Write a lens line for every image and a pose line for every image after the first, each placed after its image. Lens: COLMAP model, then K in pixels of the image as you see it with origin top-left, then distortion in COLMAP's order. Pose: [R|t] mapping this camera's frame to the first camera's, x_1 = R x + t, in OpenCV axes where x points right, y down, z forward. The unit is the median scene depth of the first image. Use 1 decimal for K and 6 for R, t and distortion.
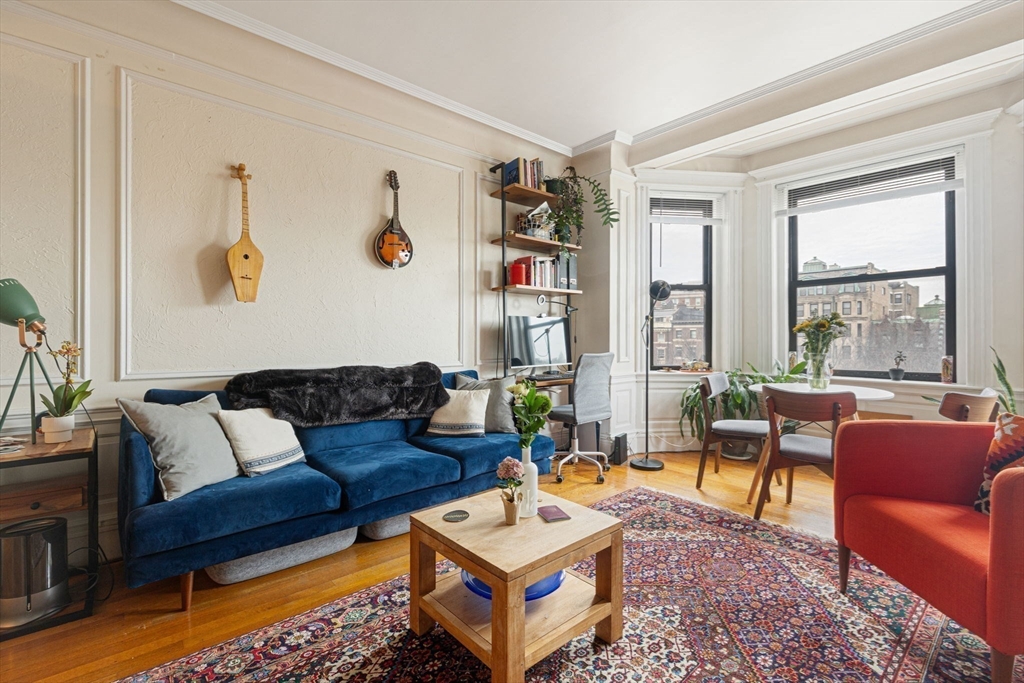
lens RADIAL K [[464.1, 0, 515.1], [0, 464.1, 342.7], [0, 0, 1]] dist [0.005692, -0.000031]
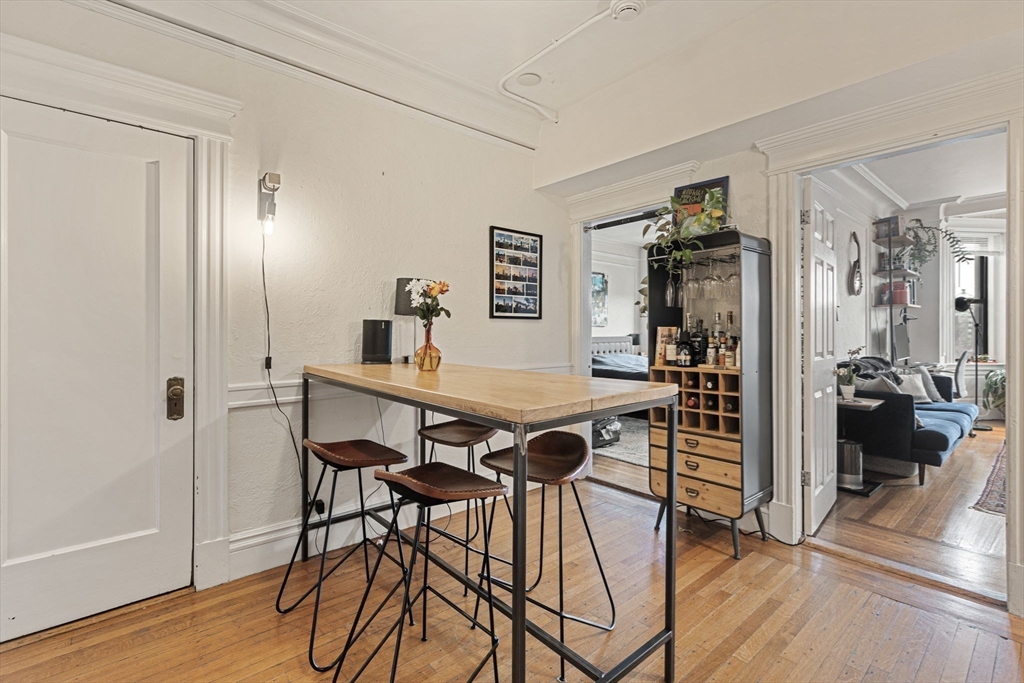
lens RADIAL K [[464.1, 0, 516.6], [0, 464.1, 335.2], [0, 0, 1]] dist [0.005692, -0.000031]
pose [[0.999949, -0.010121, -0.000120, -1.207830], [0.010120, 0.999913, -0.008441, -0.024546], [0.000205, 0.008440, 0.999964, -0.465683]]
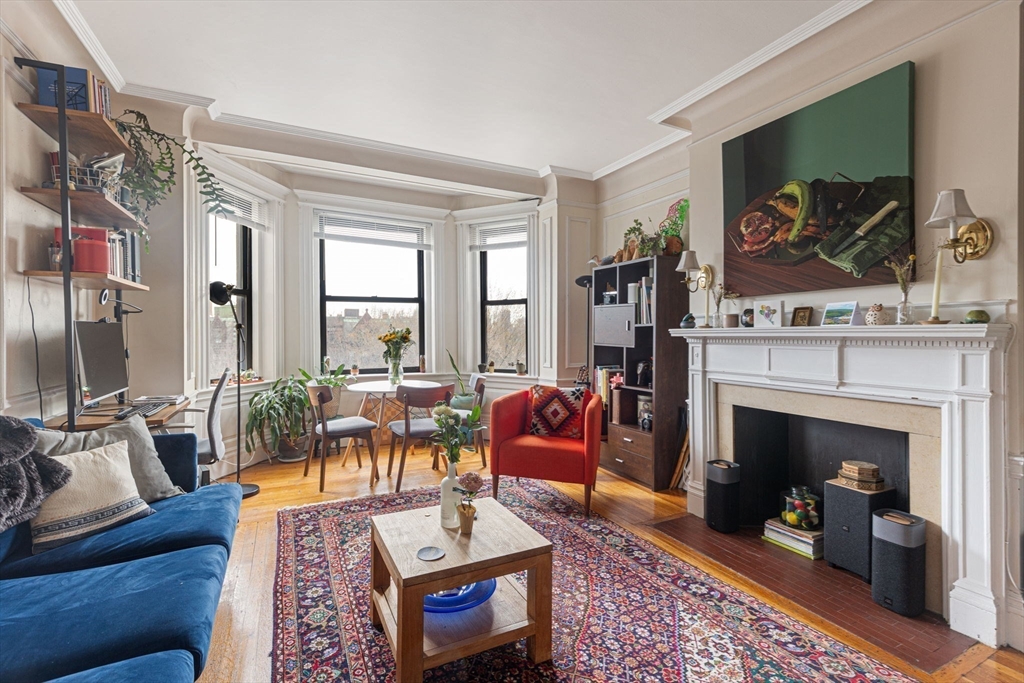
lens RADIAL K [[464.1, 0, 521.4], [0, 464.1, 340.5], [0, 0, 1]] dist [0.005692, -0.000031]
pose [[0.244501, -0.013499, 0.969555, -0.472959], [0.009025, 0.999891, 0.011645, -0.034036], [-0.969607, 0.005903, 0.244597, 0.278955]]
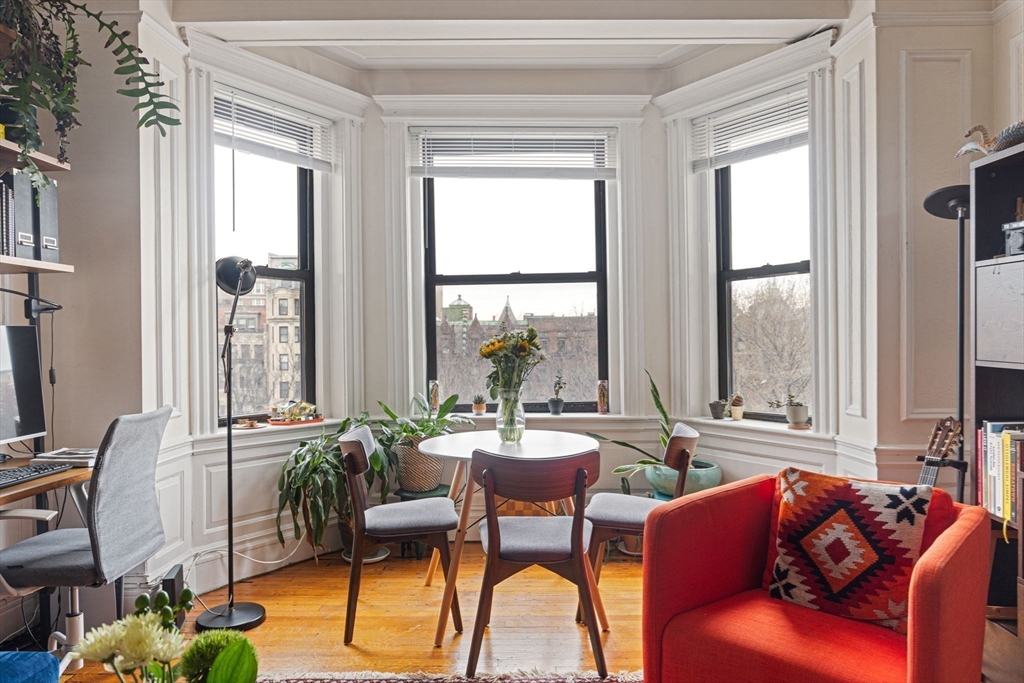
lens RADIAL K [[690.1, 0, 532.3], [0, 690.1, 348.9], [0, 0, 1]] dist [-0.006078, 0.002008]
pose [[0.658473, -0.014204, 0.752470, -0.067278], [0.015524, 0.999866, 0.005289, -0.033575], [-0.752444, 0.008199, 0.658605, 0.272846]]
